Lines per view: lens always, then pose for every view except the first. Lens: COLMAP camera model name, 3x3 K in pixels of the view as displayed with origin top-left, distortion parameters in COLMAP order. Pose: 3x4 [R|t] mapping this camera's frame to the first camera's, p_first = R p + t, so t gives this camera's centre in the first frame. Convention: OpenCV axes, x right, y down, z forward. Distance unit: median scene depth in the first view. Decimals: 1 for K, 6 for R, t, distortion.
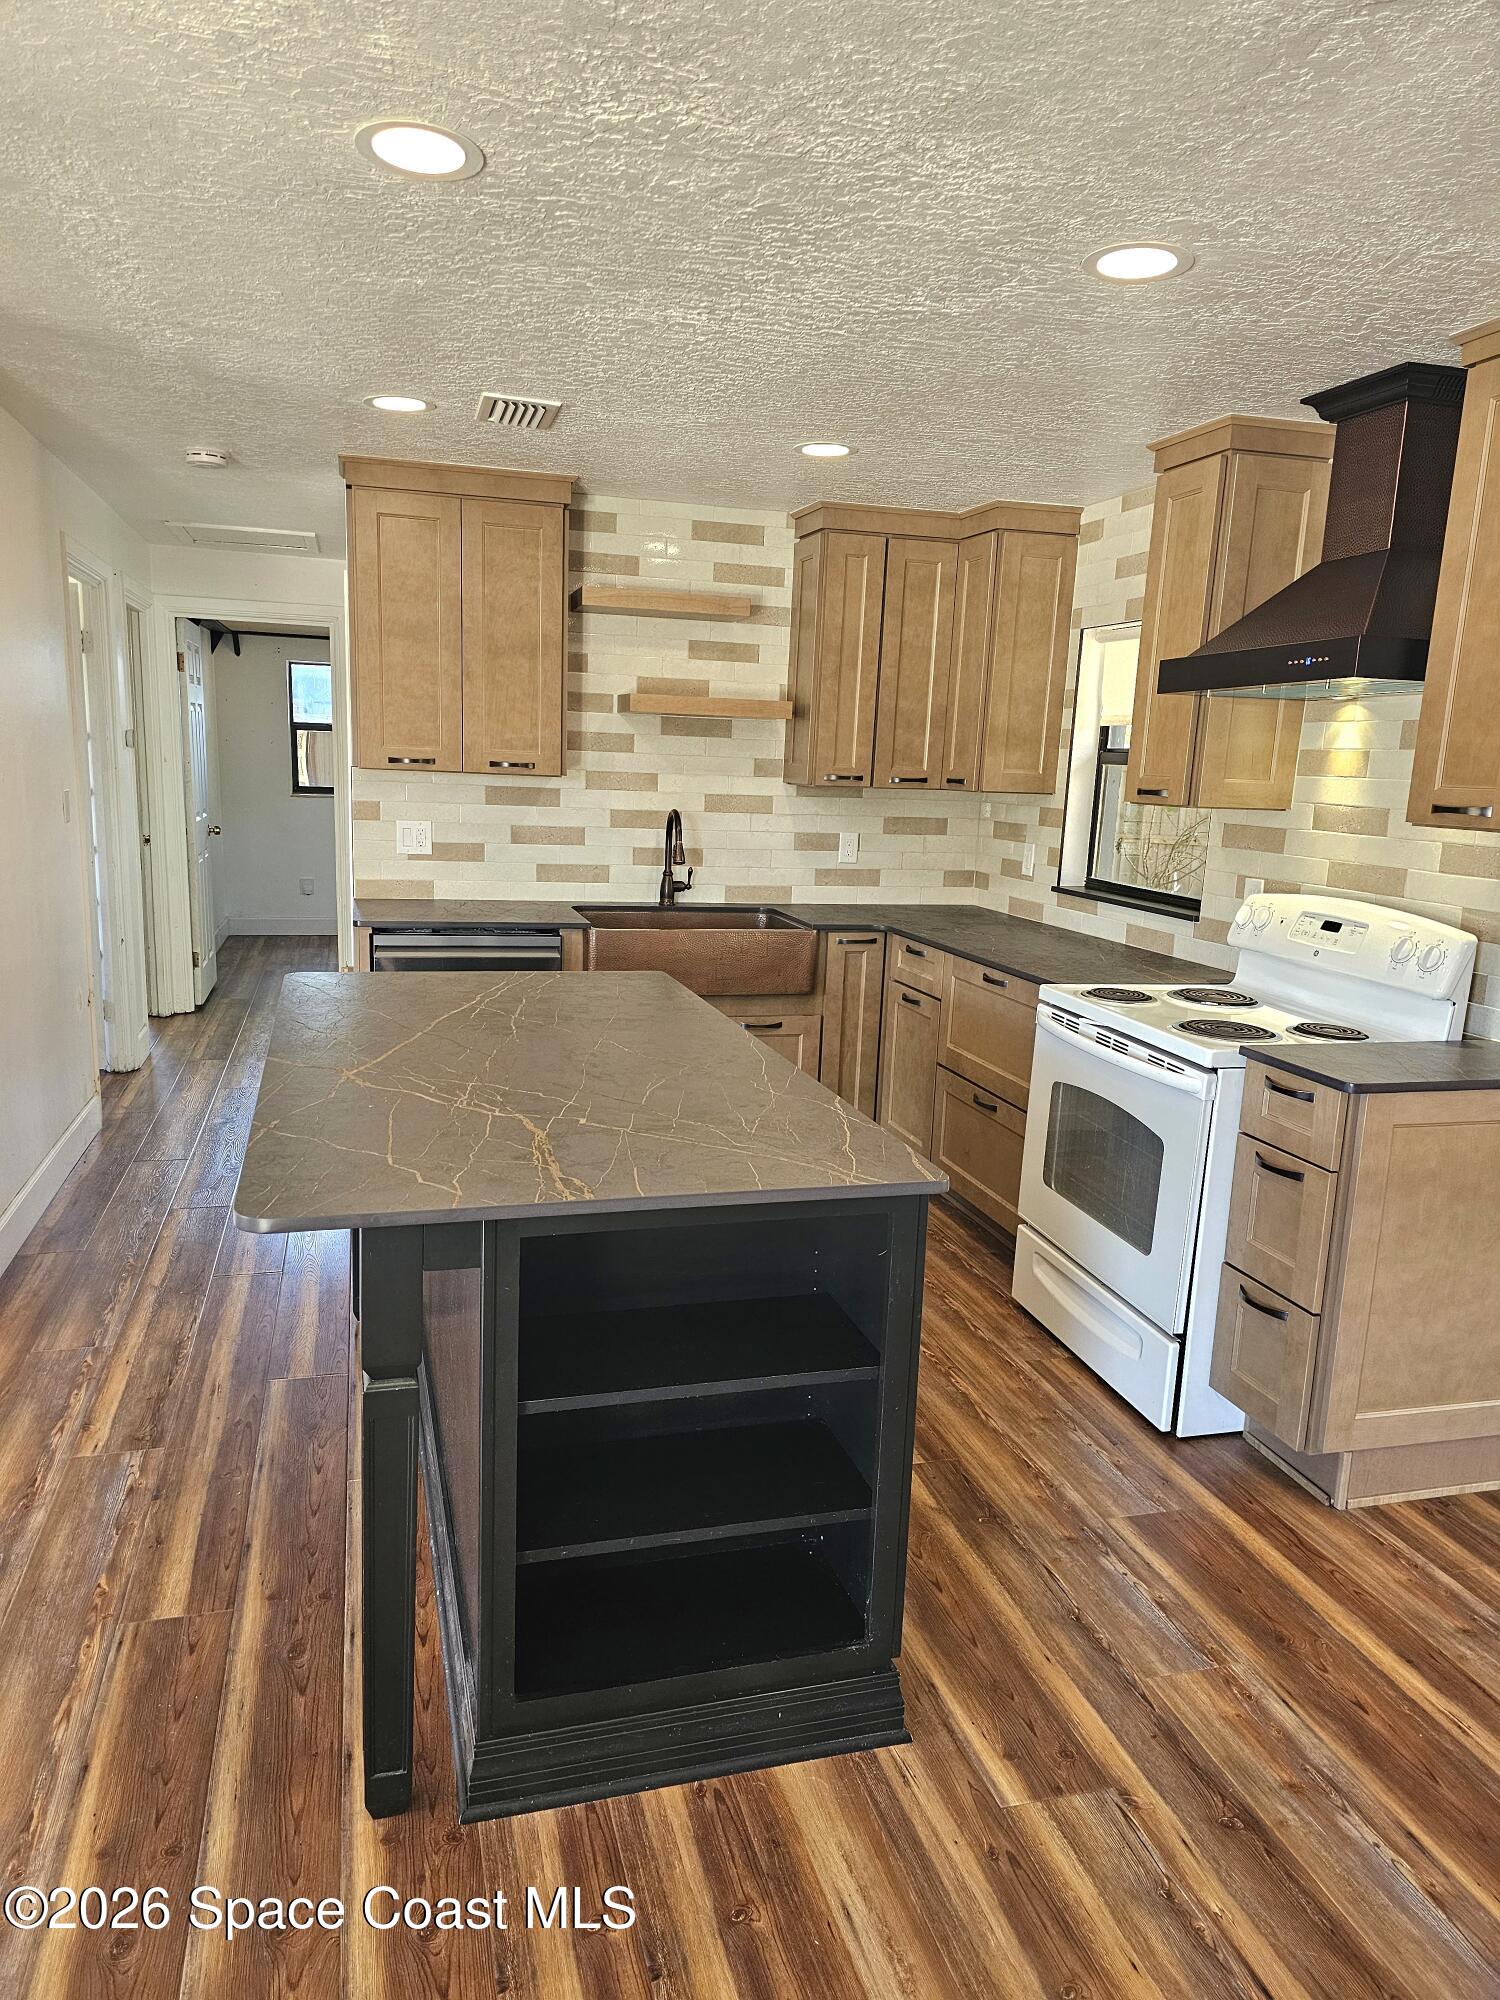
lens RADIAL K [[1324.9, 0, 757.1], [0, 1324.9, 1023.7], [0, 0, 1]] dist [0.067858, -0.065756]
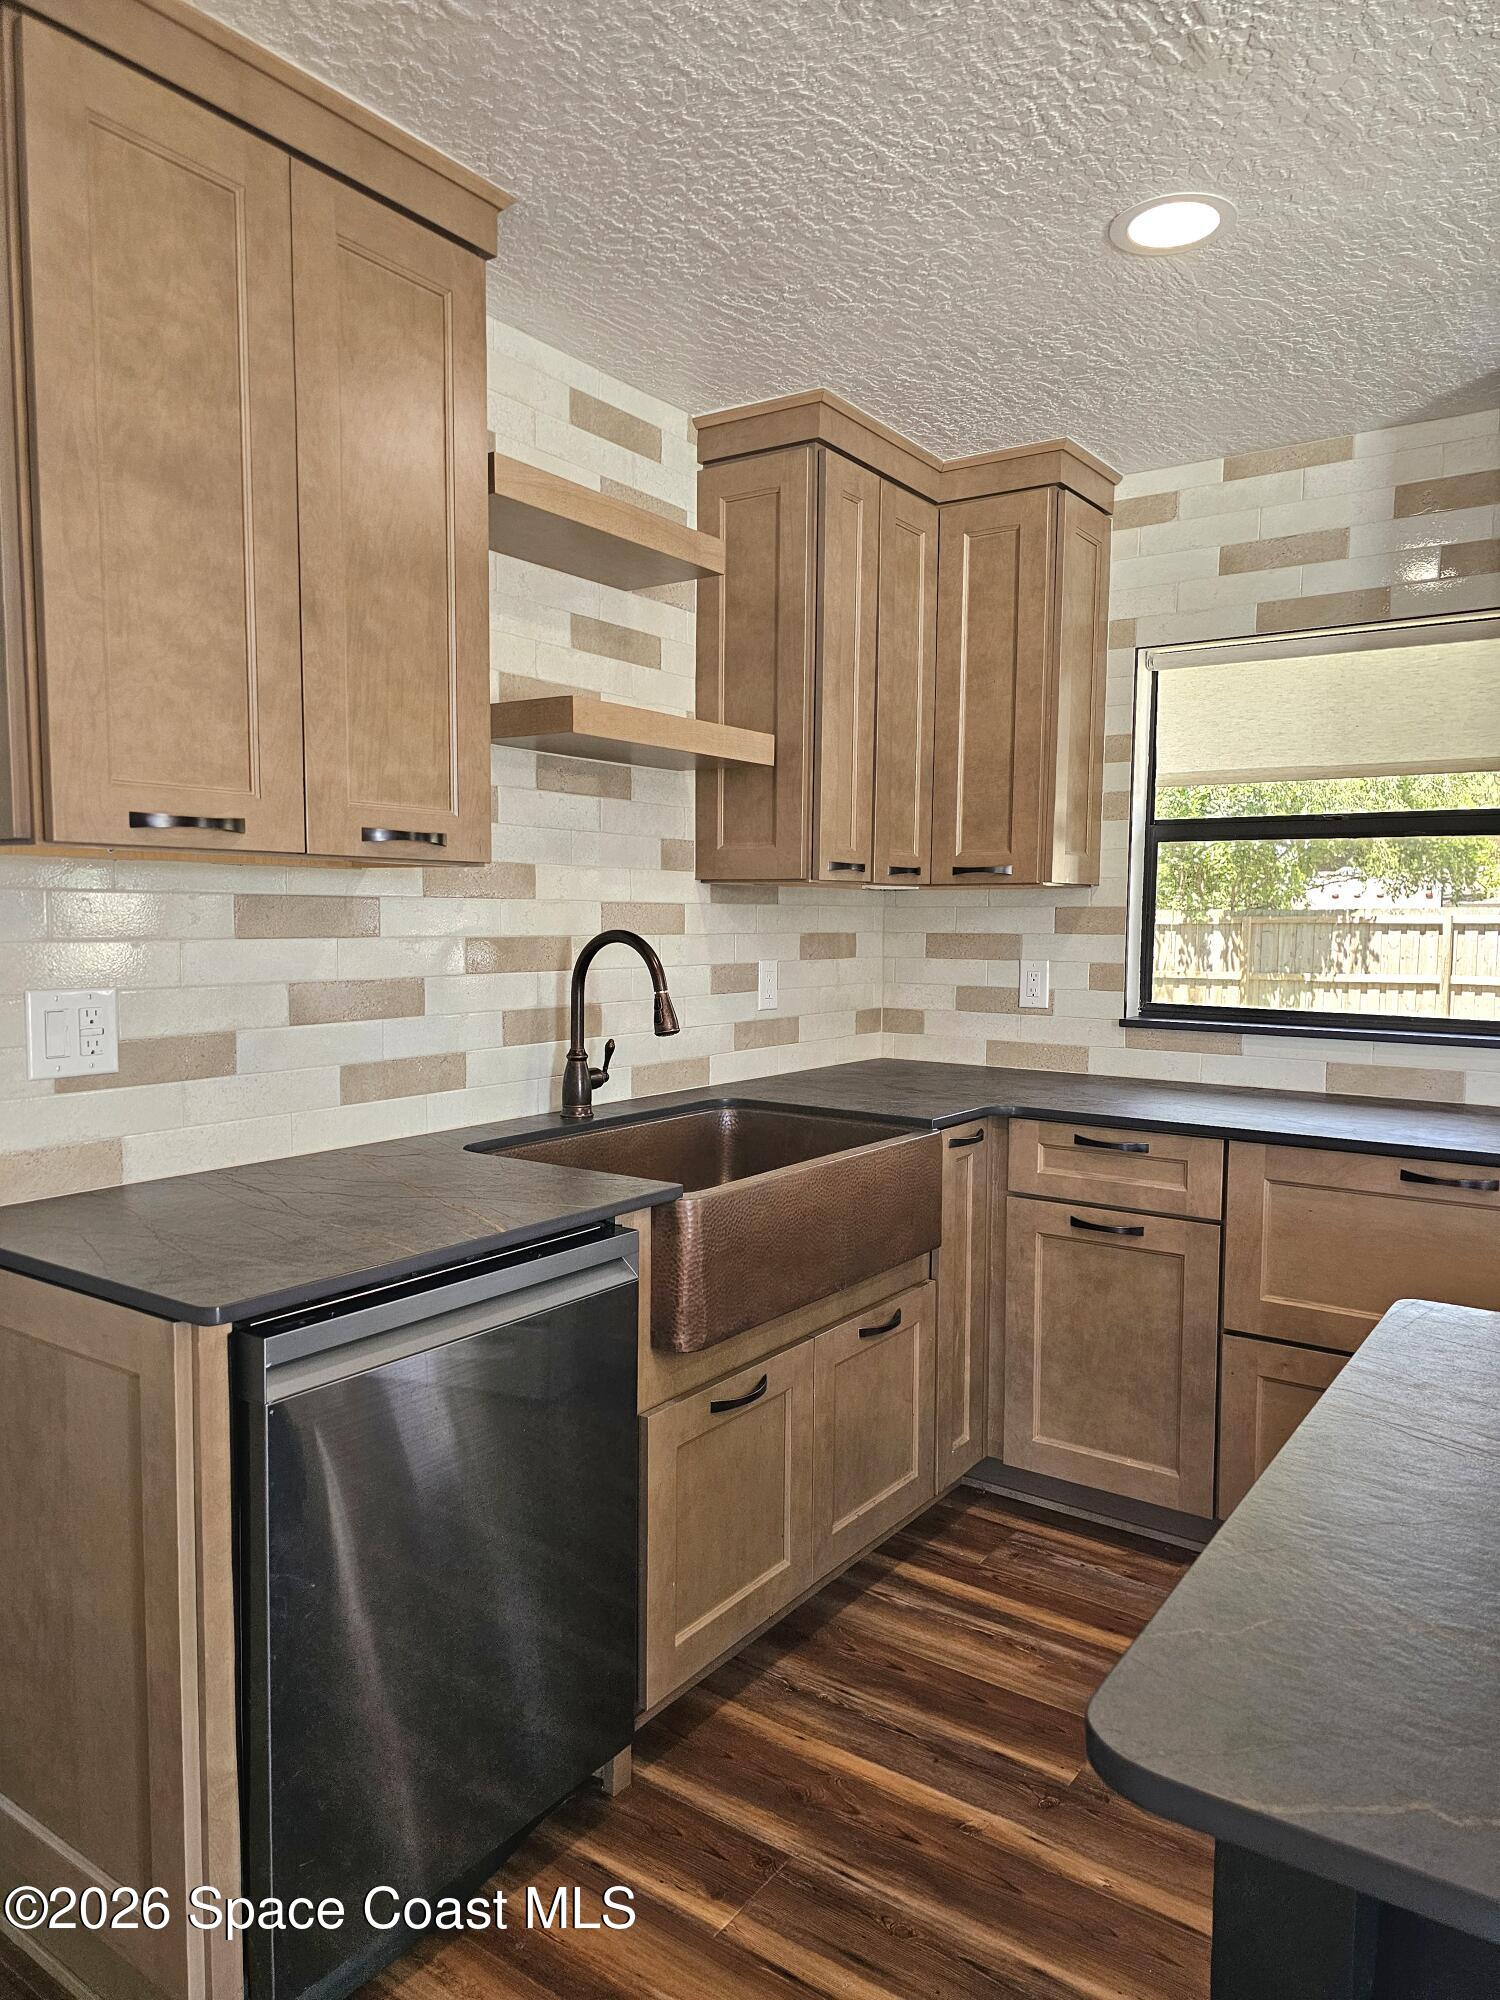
lens RADIAL K [[1324.9, 0, 757.1], [0, 1324.9, 1023.7], [0, 0, 1]] dist [0.067858, -0.065756]
pose [[0.780259, -0.084328, 0.619746, -0.347079], [0.143617, 0.988549, -0.046304, -0.097564], [-0.608745, 0.125135, 0.783435, 0.589154]]
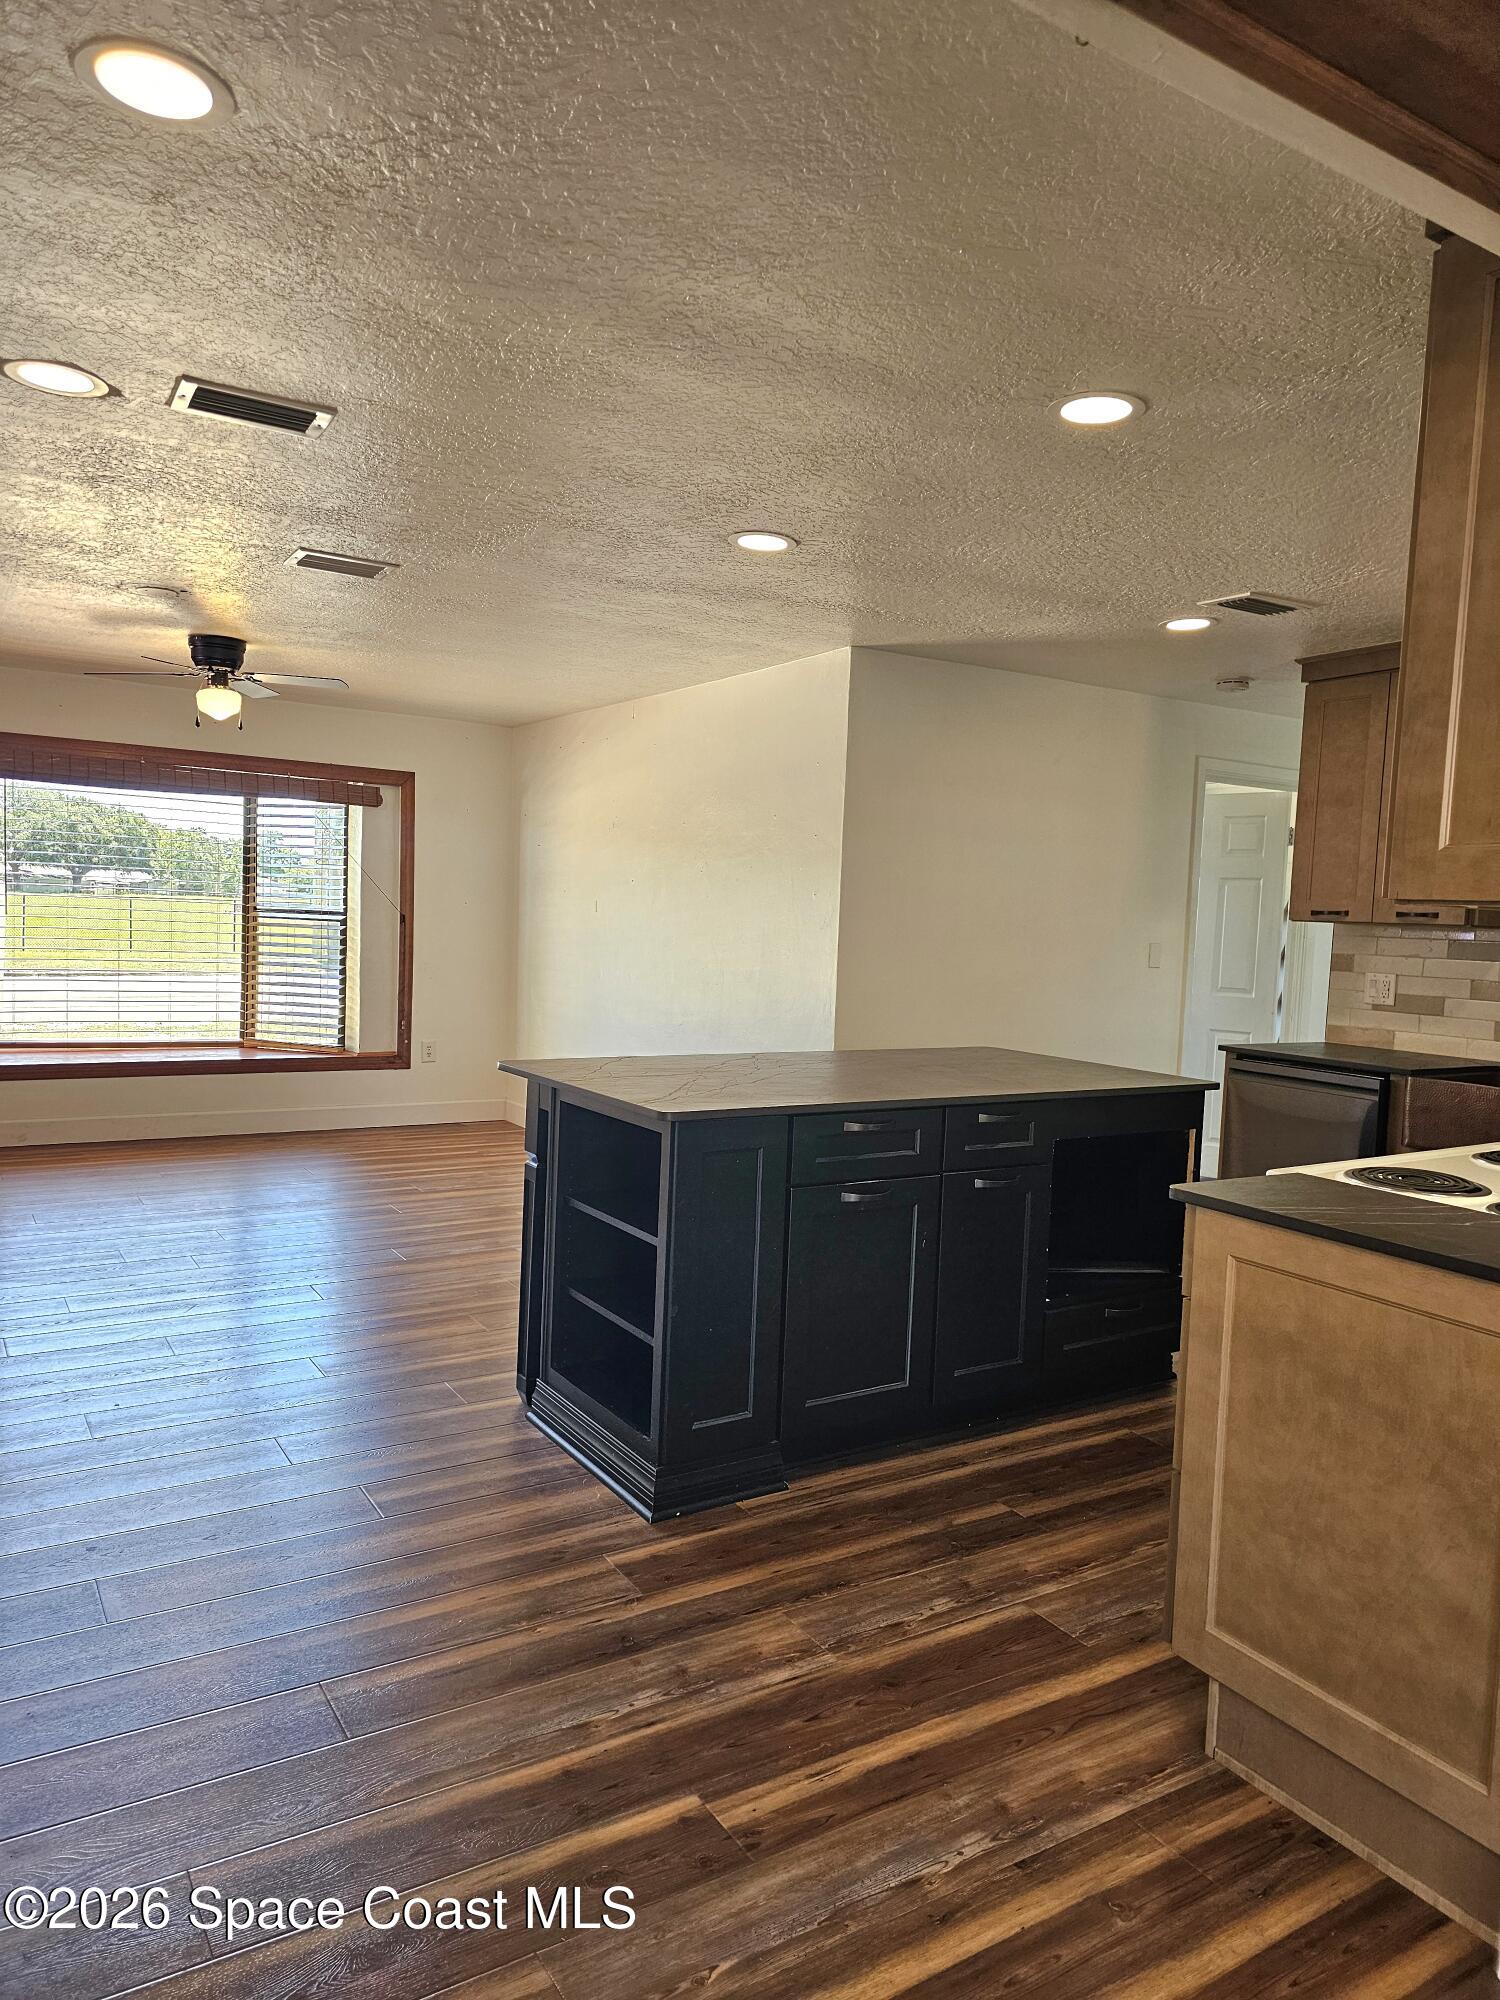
lens RADIAL K [[1324.9, 0, 757.1], [0, 1324.9, 1023.7], [0, 0, 1]] dist [0.067858, -0.065756]
pose [[0.288902, 0.051130, -0.955992, 0.616957], [-0.213408, 0.976886, -0.012245, 0.004575], [0.933270, 0.207554, 0.293136, 0.243970]]
